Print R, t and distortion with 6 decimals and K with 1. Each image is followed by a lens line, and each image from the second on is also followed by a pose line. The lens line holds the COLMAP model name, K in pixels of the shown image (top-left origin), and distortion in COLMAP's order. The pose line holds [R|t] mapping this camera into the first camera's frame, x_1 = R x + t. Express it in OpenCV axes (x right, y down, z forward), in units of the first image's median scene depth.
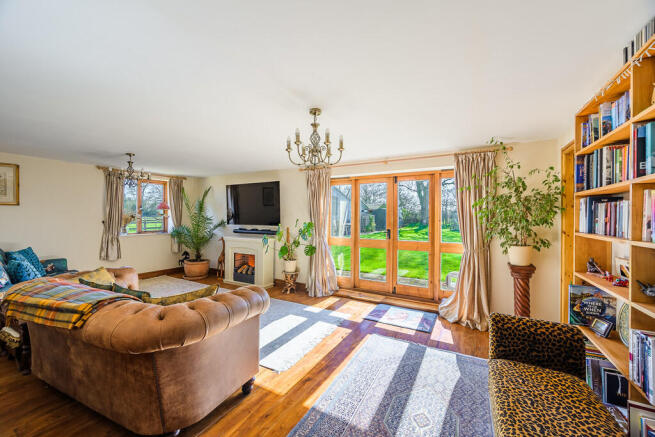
lens RADIAL K [[256.8, 0, 327.1], [0, 256.8, 219.5], [0, 0, 1]] dist [-0.000833, -0.000139]
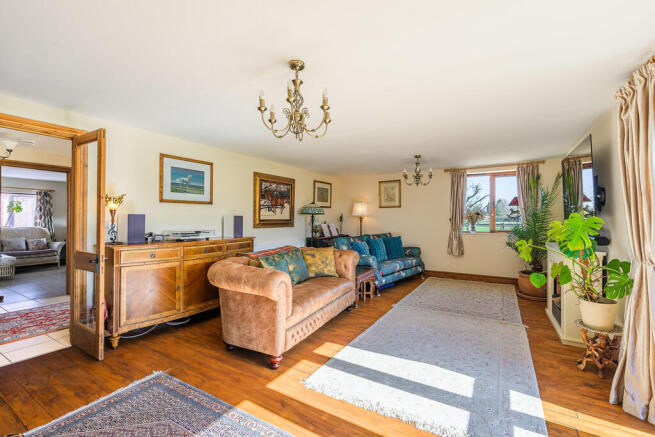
lens RADIAL K [[292.5, 0, 326.6], [0, 292.5, 214.0], [0, 0, 1]] dist [-0.000725, 0.000131]
pose [[-0.018143, -0.014861, -0.999725, 0.420451], [-0.000724, 0.999889, -0.014850, 0.006641], [0.999835, 0.000454, -0.018152, 0.540088]]
